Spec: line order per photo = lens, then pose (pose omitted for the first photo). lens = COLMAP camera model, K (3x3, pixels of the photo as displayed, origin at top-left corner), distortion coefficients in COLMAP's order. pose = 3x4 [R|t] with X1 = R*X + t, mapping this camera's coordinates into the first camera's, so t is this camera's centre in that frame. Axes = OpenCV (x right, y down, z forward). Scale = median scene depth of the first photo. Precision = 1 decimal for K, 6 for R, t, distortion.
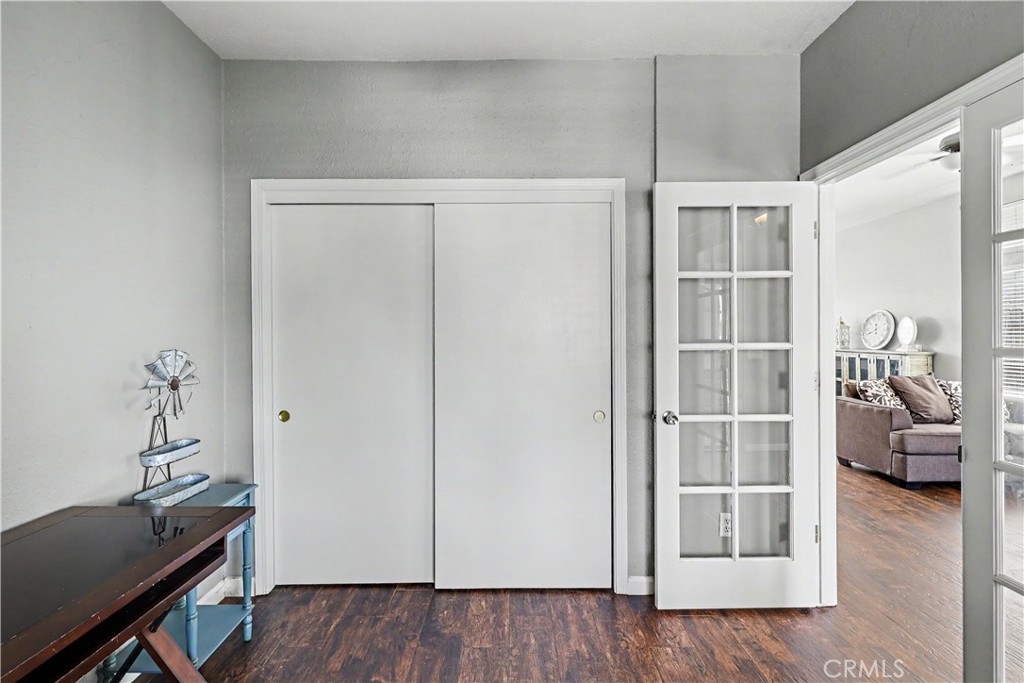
lens RADIAL K [[479.7, 0, 514.5], [0, 479.7, 335.7], [0, 0, 1]] dist [0.010057, 0.000172]
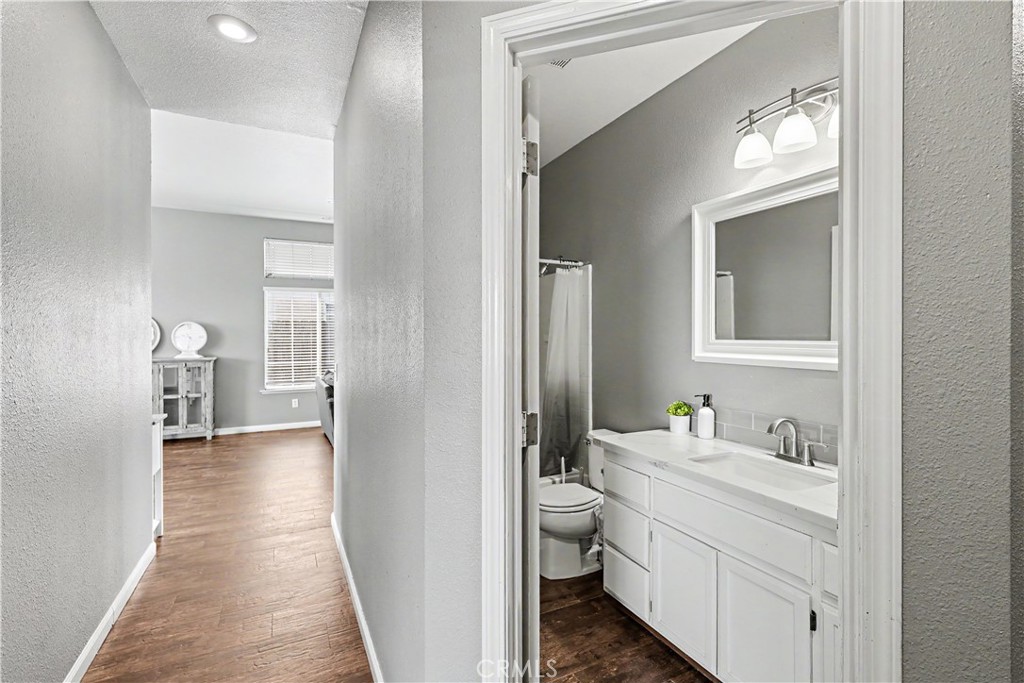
lens RADIAL K [[479.7, 0, 514.5], [0, 479.7, 335.7], [0, 0, 1]] dist [0.010057, 0.000172]
pose [[-0.422054, 0.008784, 0.906528, -0.405287], [0.009476, 0.999941, -0.005277, -0.000867], [-0.906521, 0.006364, -0.422112, 0.965371]]
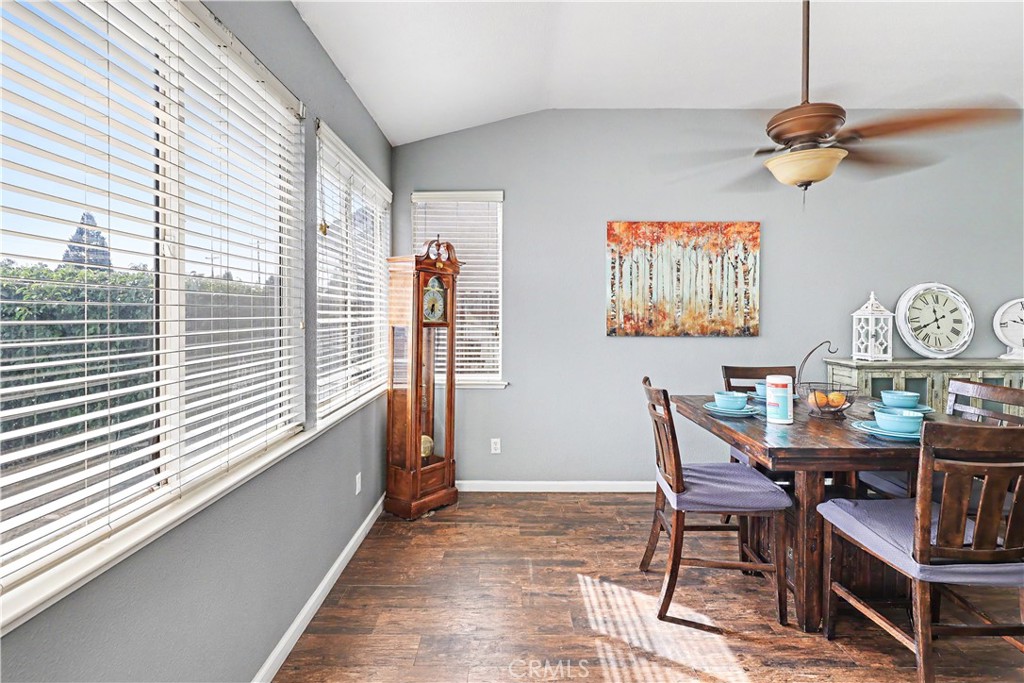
lens RADIAL K [[504.8, 0, 510.8], [0, 504.8, 319.1], [0, 0, 1]] dist [0.001594, 0.000930]
pose [[0.014779, -0.005265, 0.999877, 0.250701], [0.001642, 0.999985, 0.005241, -0.022605], [-0.999889, 0.001564, 0.014787, 1.886354]]
